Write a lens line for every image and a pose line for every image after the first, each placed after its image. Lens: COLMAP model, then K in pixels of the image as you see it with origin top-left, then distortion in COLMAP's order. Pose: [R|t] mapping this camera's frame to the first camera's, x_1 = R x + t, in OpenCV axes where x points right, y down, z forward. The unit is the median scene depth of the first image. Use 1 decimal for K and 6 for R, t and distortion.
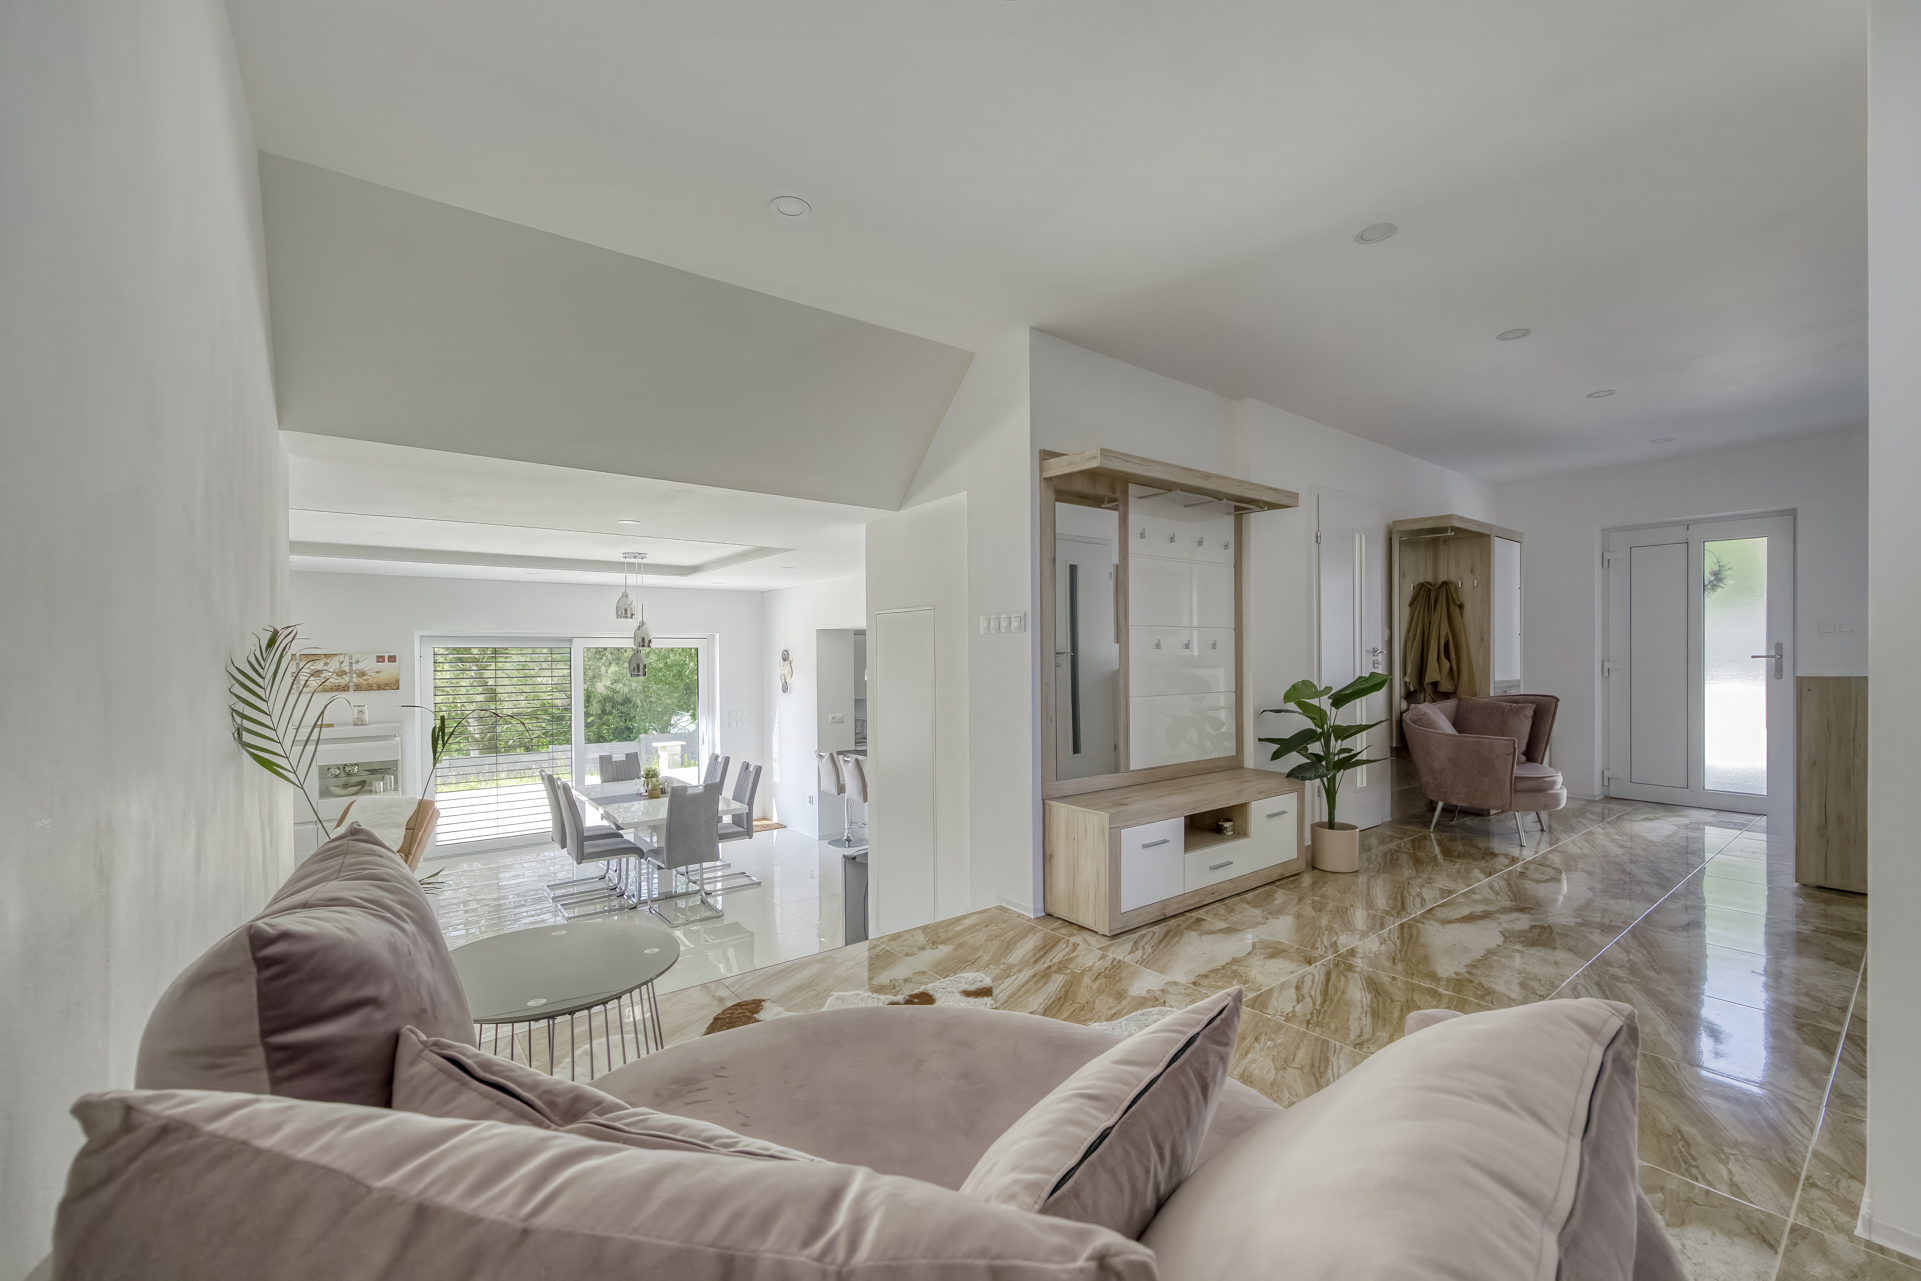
lens RADIAL K [[784.6, 0, 962.3], [0, 784.6, 649.3], [0, 0, 1]] dist [-0.000591, 0.000143]
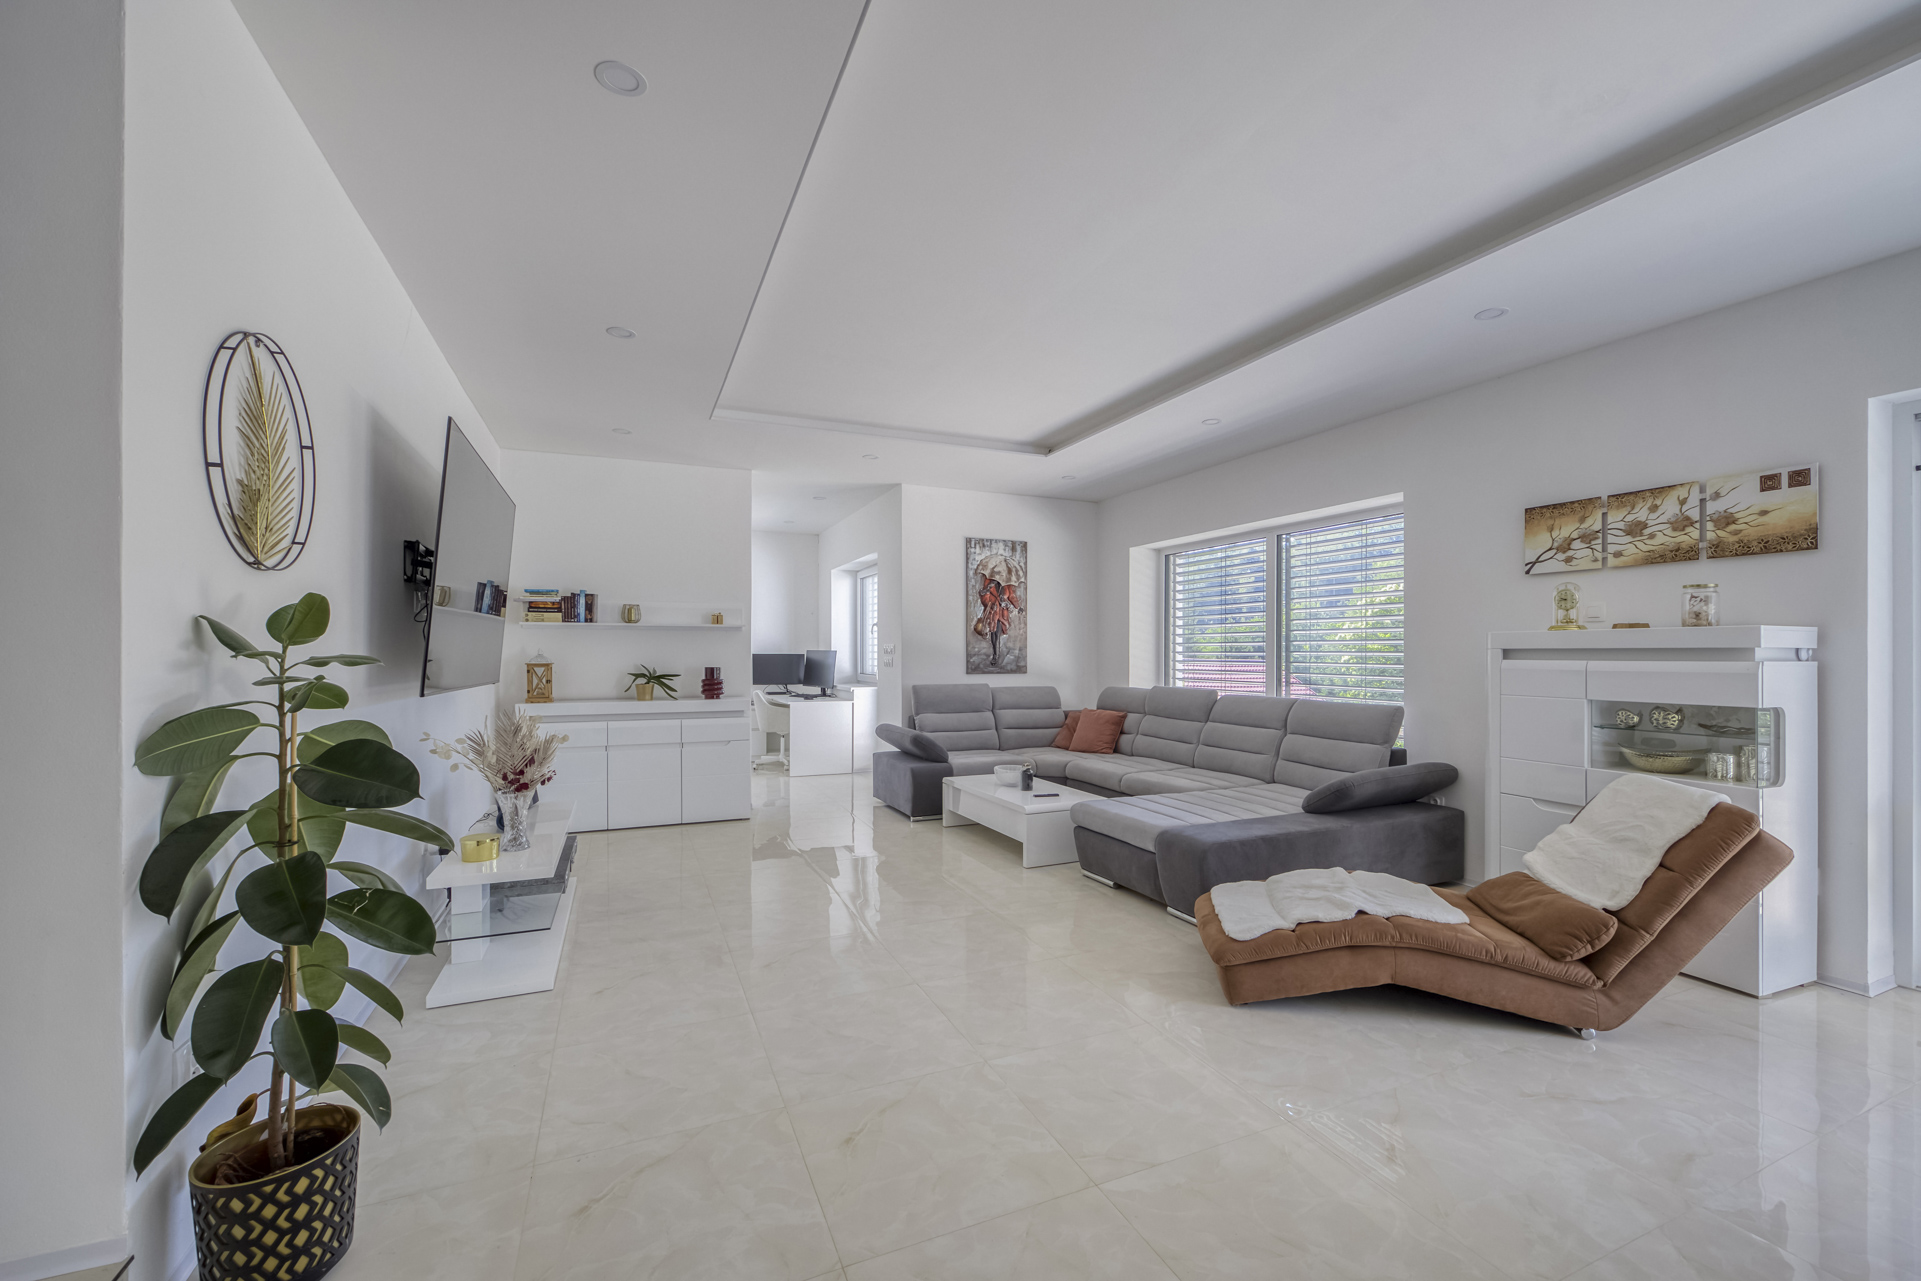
lens RADIAL K [[784.6, 0, 956.8], [0, 784.6, 650.1], [0, 0, 1]] dist [-0.000591, 0.000143]
pose [[-0.277041, 0.004748, -0.960846, -0.201909], [0.003251, 0.999987, 0.004004, 0.106352], [0.960853, -0.002014, -0.277053, 0.708157]]
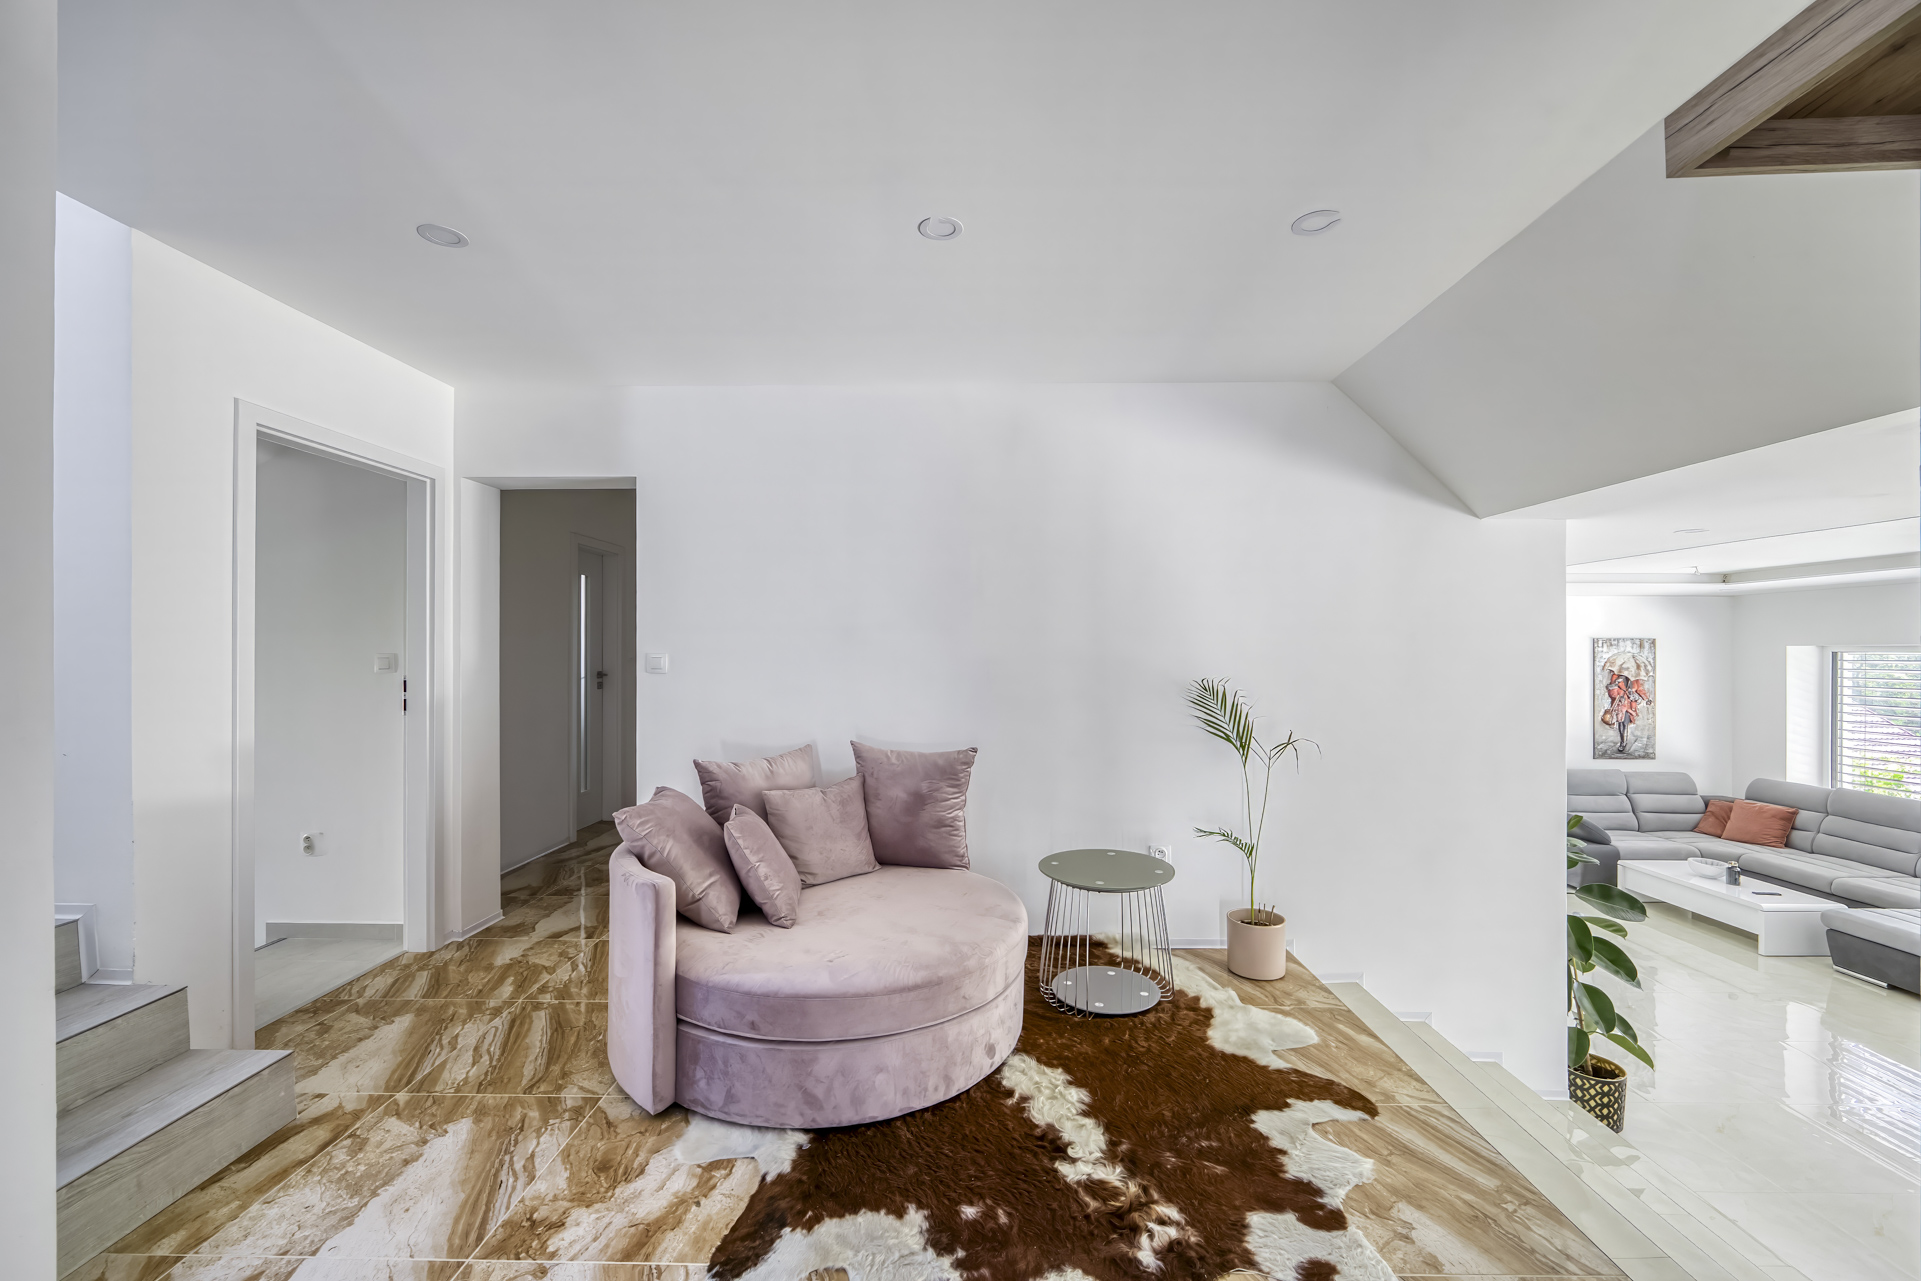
lens RADIAL K [[784.6, 0, 957.9], [0, 784.6, 644.7], [0, 0, 1]] dist [-0.000591, 0.000143]
pose [[-0.648918, -0.000203, -0.760859, 0.260231], [0.004477, 0.999982, -0.004085, -0.017279], [0.760846, -0.006057, -0.648905, 0.489916]]
